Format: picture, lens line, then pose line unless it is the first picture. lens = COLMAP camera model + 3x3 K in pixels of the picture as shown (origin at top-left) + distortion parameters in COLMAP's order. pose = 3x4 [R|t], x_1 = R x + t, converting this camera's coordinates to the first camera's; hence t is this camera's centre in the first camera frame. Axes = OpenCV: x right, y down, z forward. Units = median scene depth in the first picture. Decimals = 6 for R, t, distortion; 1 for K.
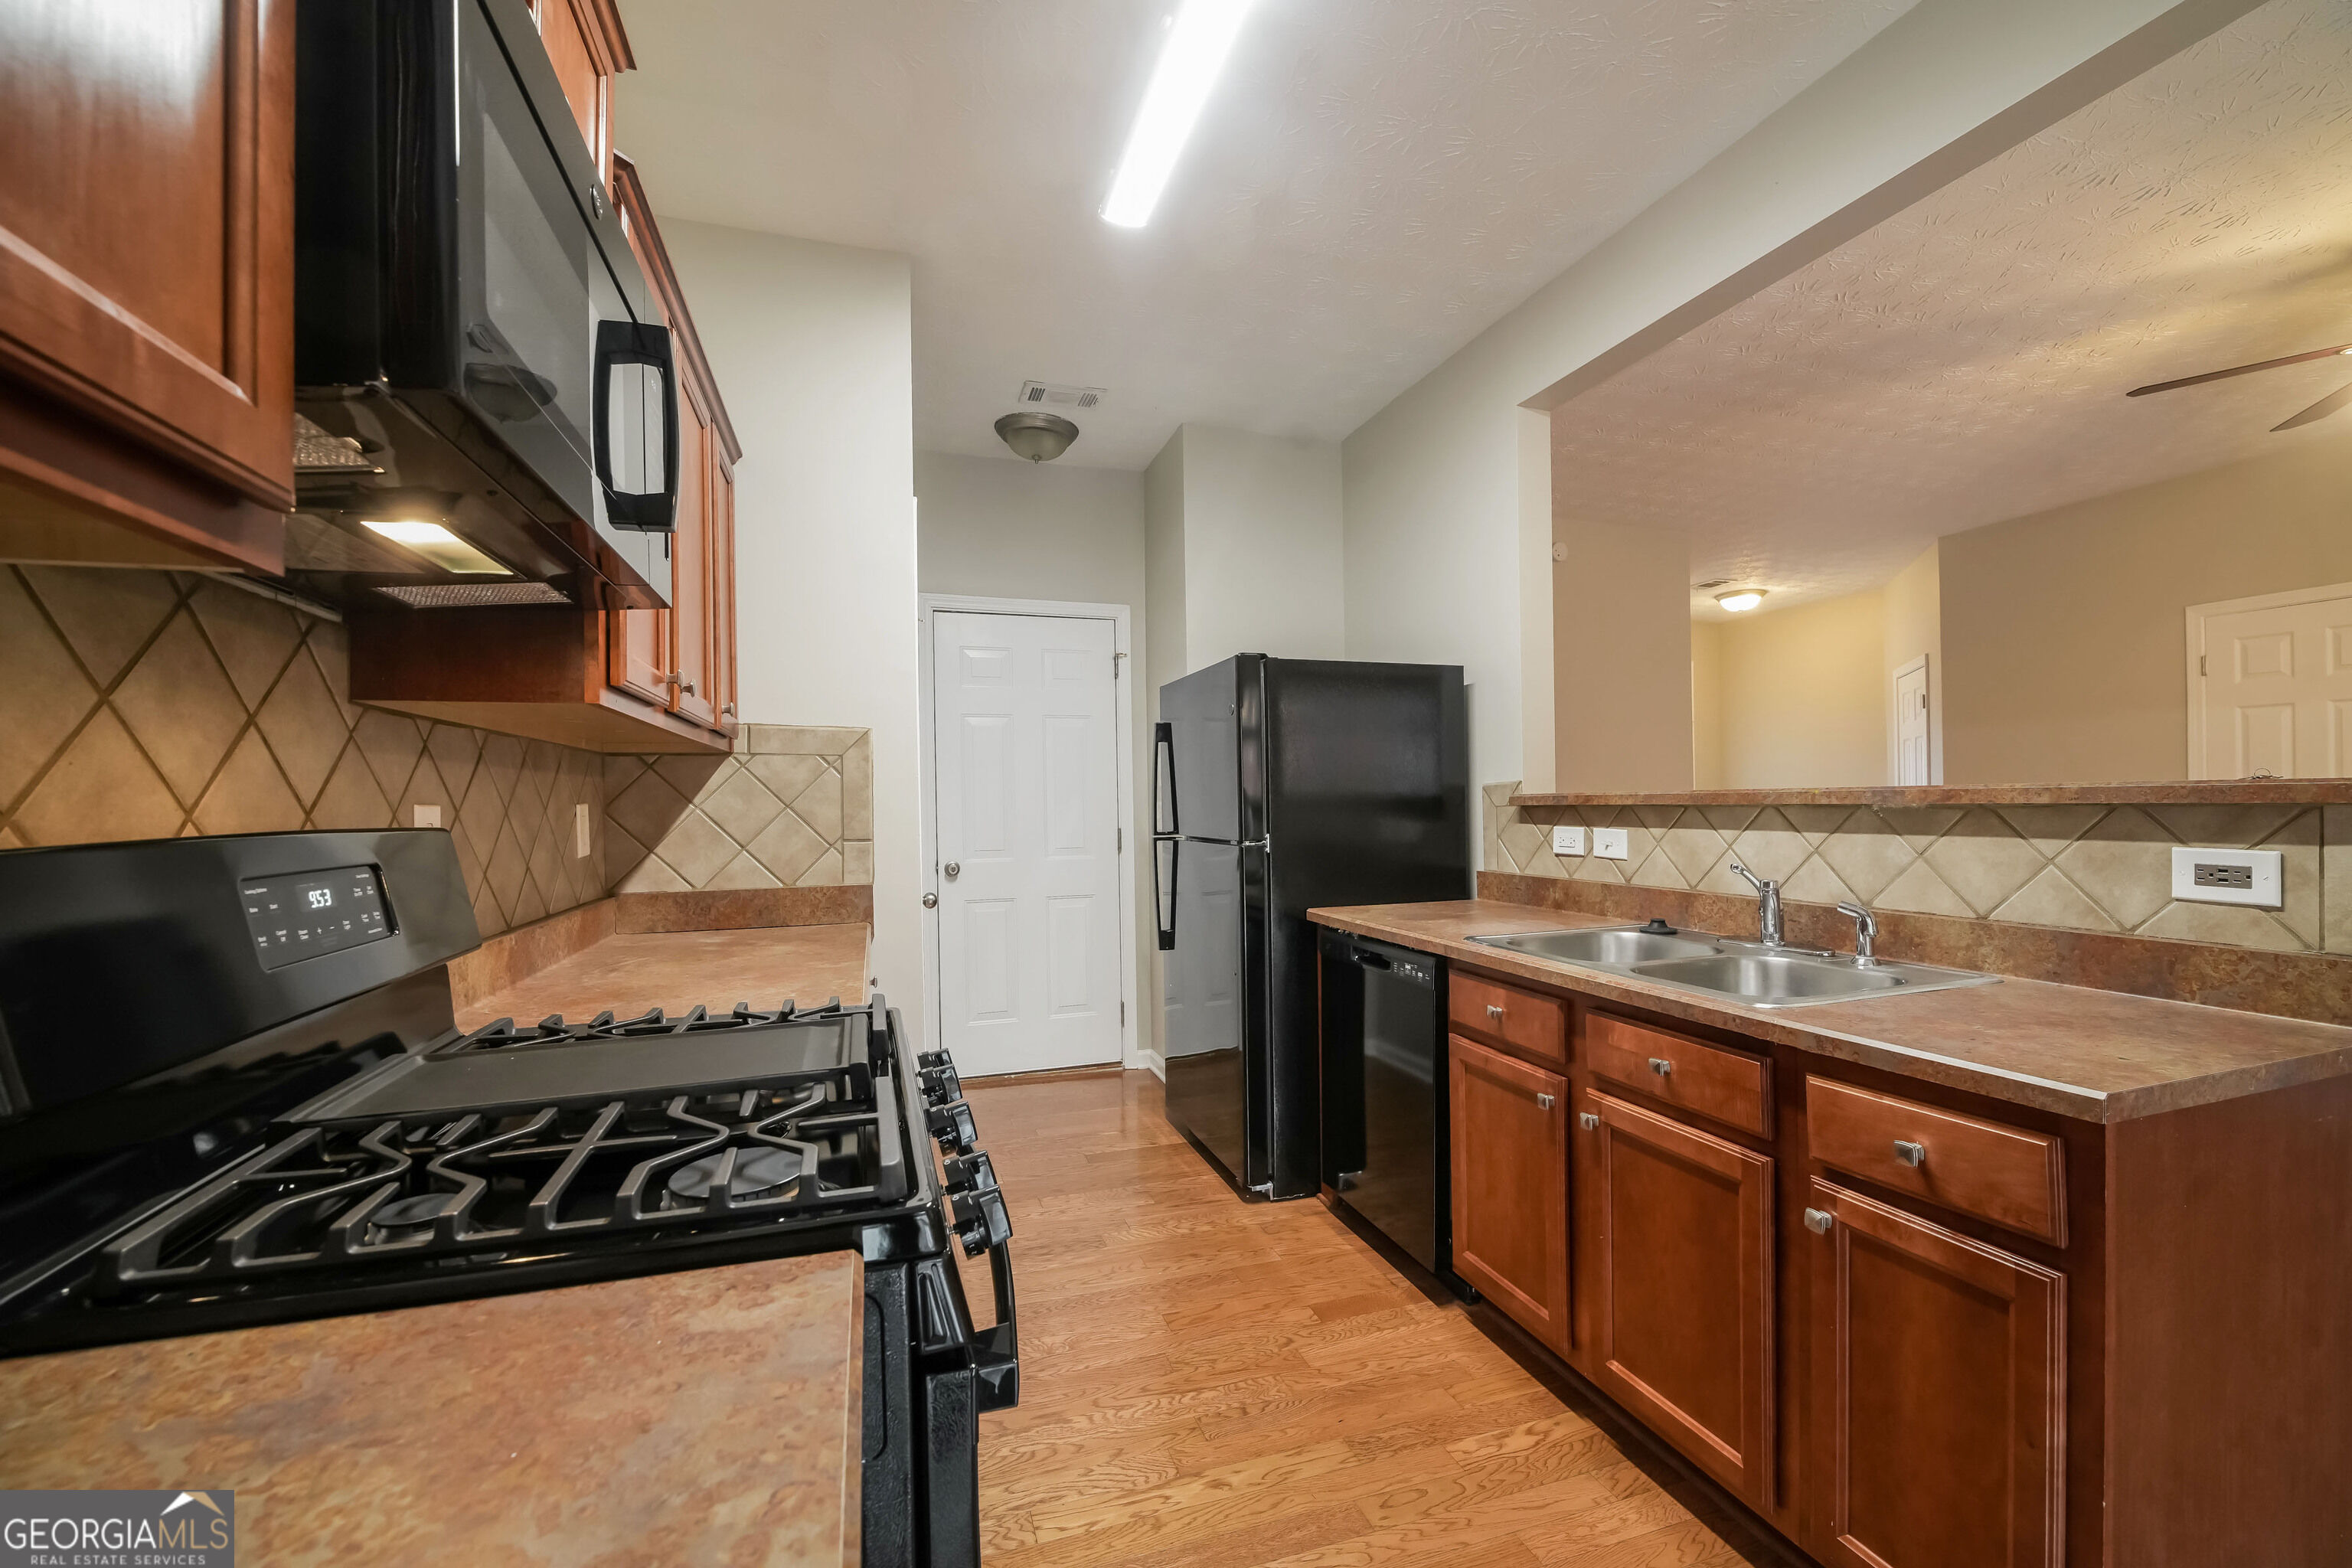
lens RADIAL K [[958.7, 0, 1180.5], [0, 958.7, 796.4], [0, 0, 1]] dist [-0.016811, -0.000044]
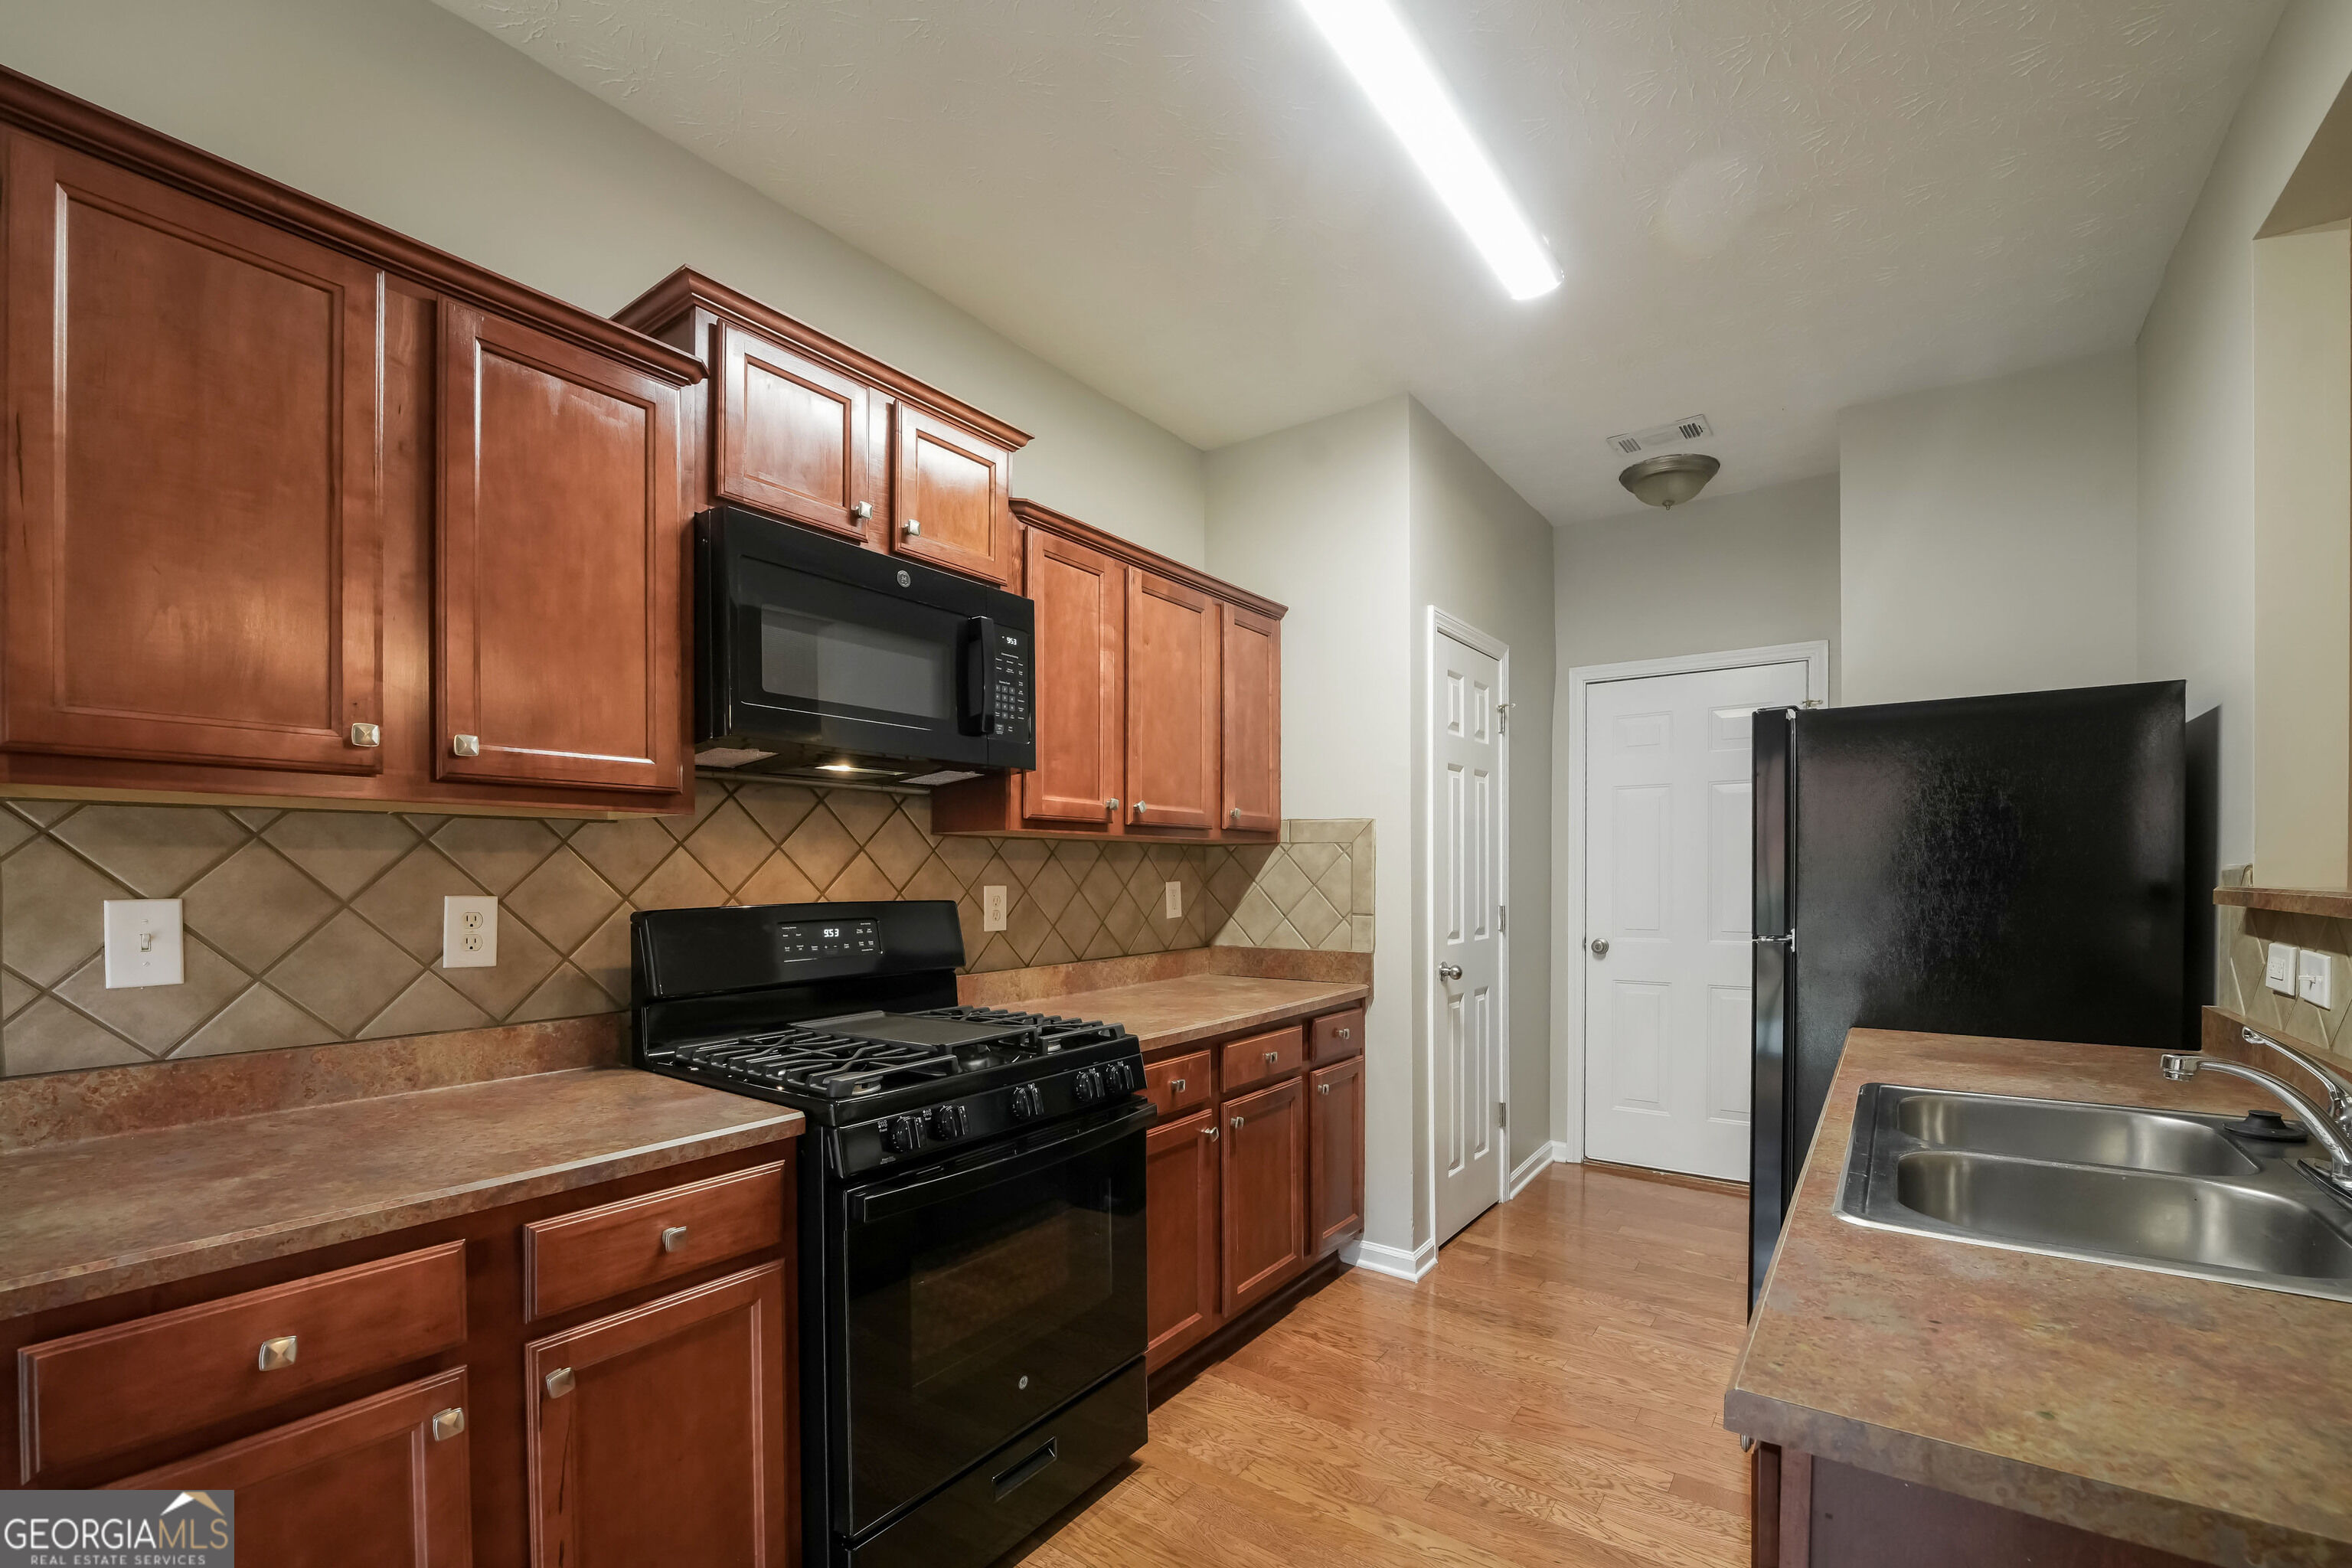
lens RADIAL K [[978.6, 0, 1178.2], [0, 978.6, 877.0], [0, 0, 1]] dist [-0.021652, -0.000103]
pose [[0.585508, 0.014266, -0.810541, 0.527055], [0.001588, 0.999823, 0.018744, -0.024114], [0.810665, -0.012262, 0.585382, 0.115528]]
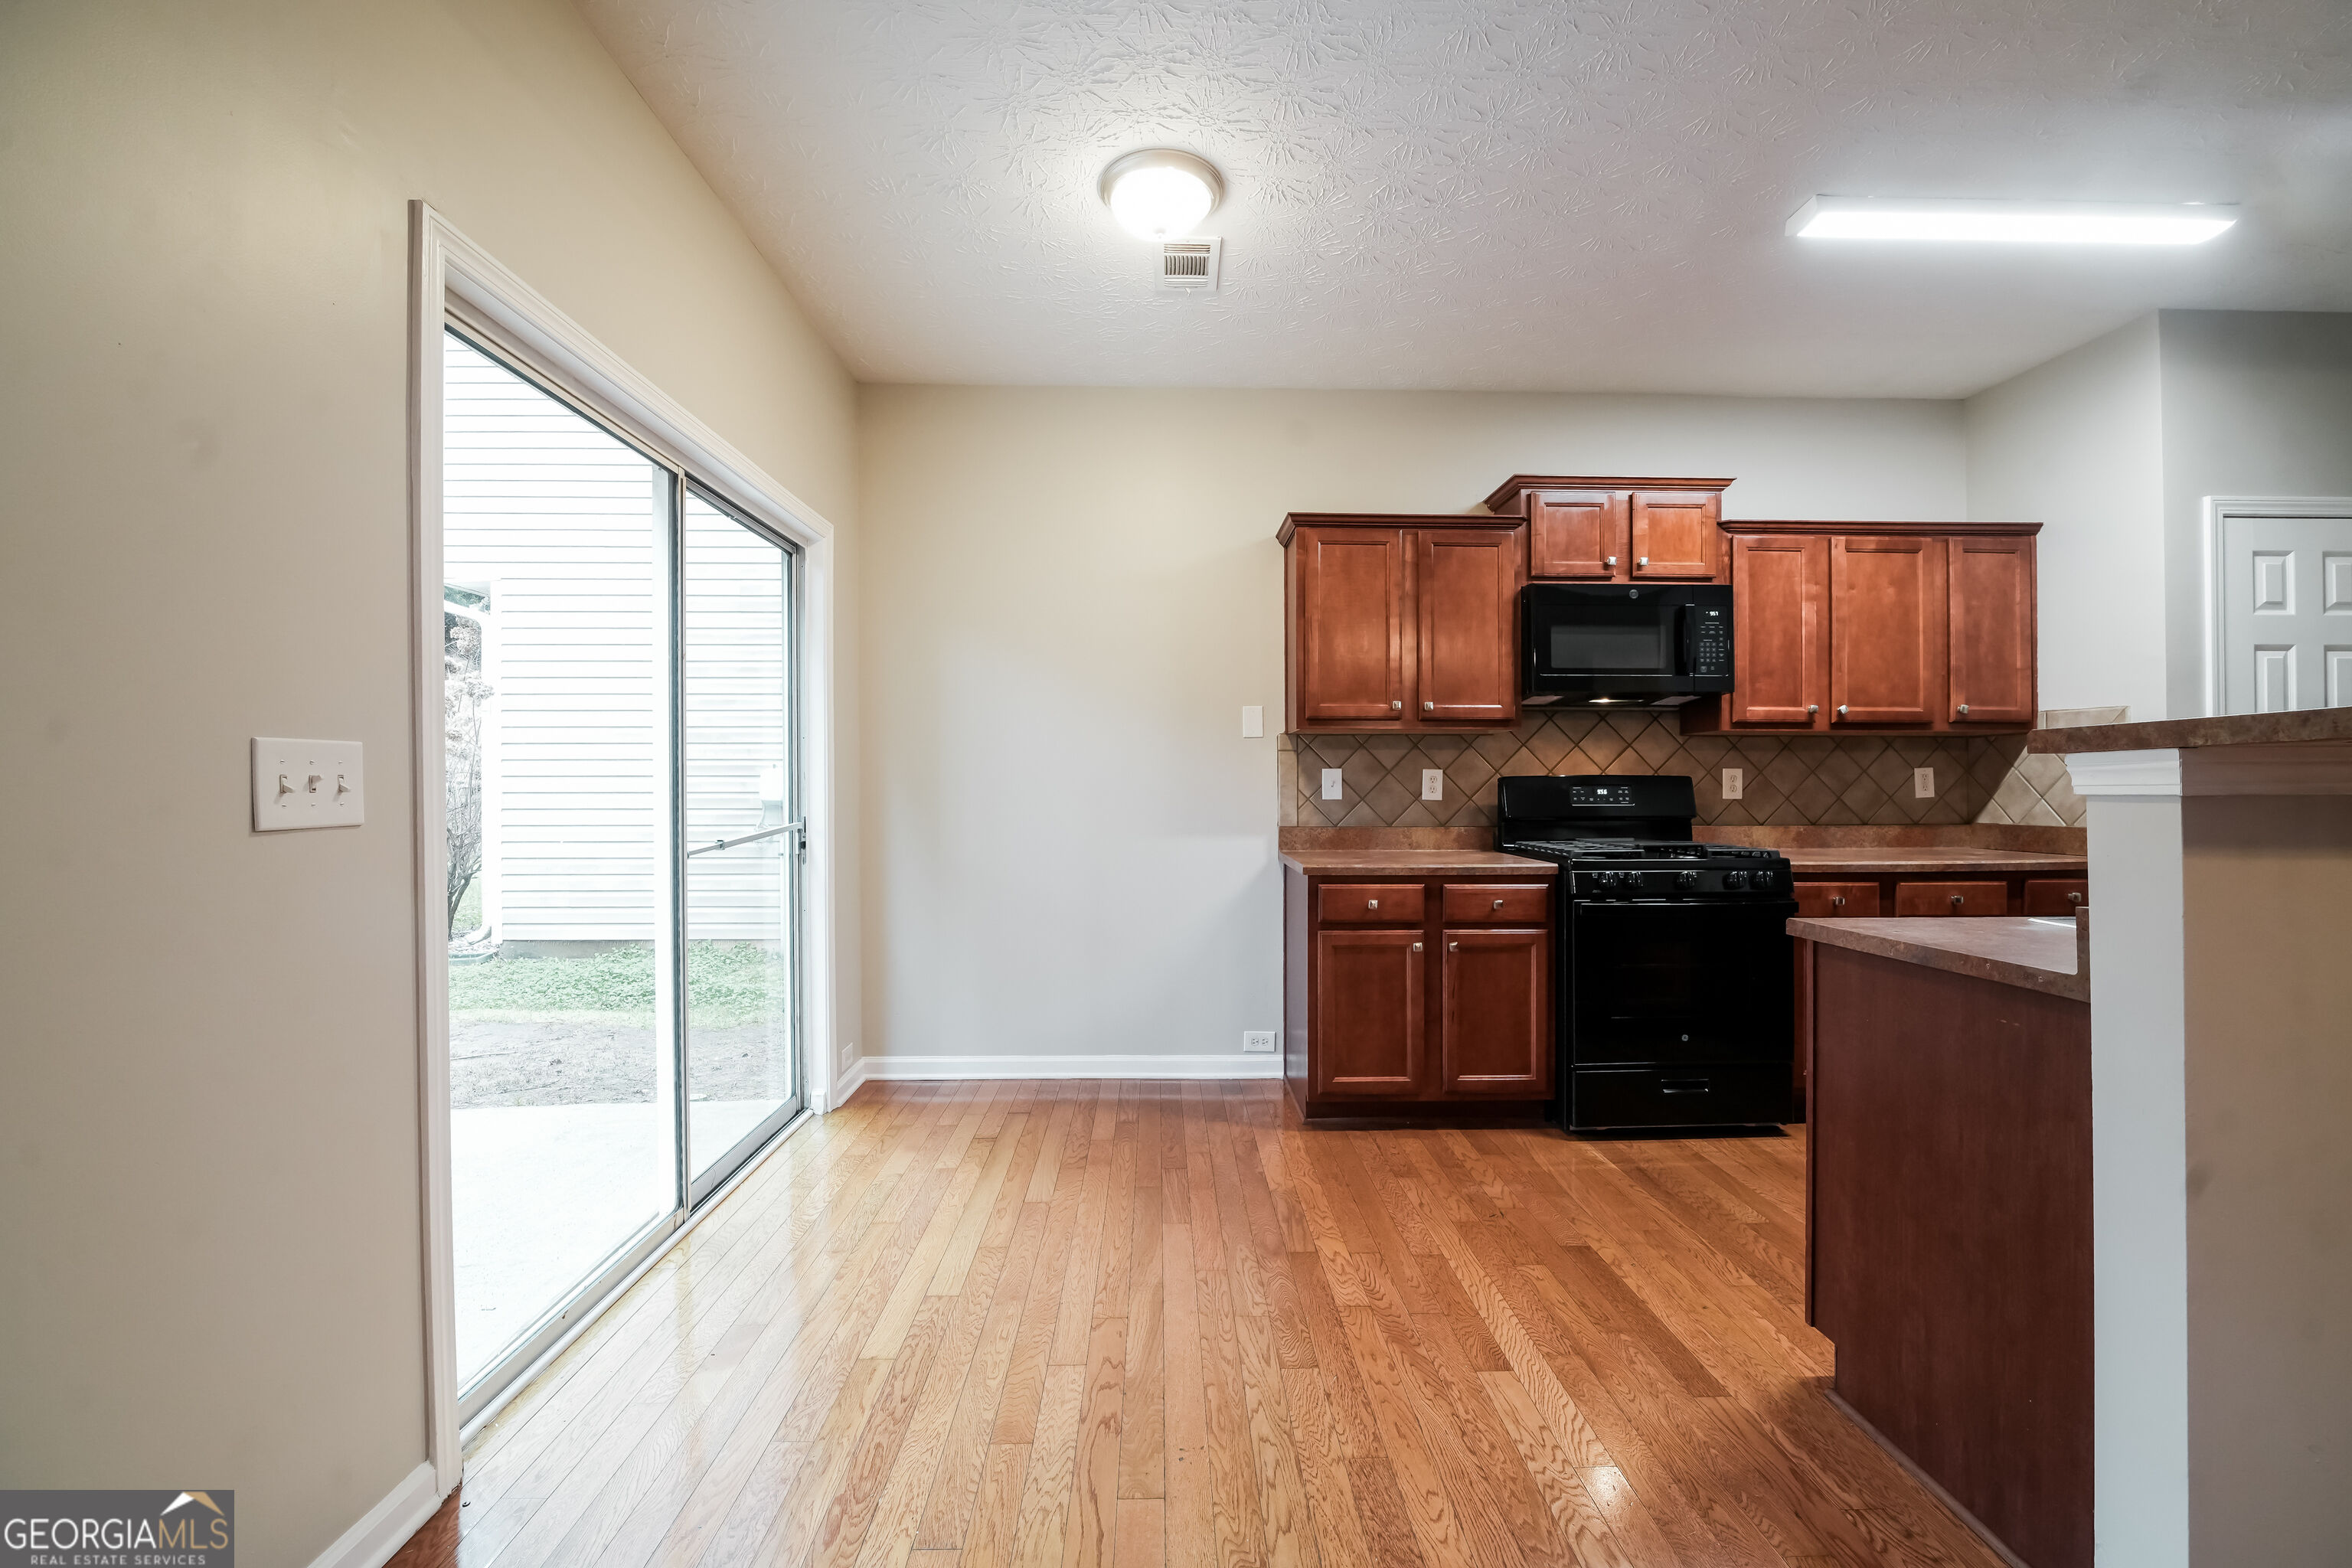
lens RADIAL K [[958.7, 0, 1180.5], [0, 958.7, 796.4], [0, 0, 1]] dist [-0.016811, -0.000044]
pose [[-0.285856, 0.017630, -0.958111, 1.293628], [0.010761, 0.999827, 0.015188, 0.017442], [0.958212, -0.005969, -0.285996, 0.162204]]
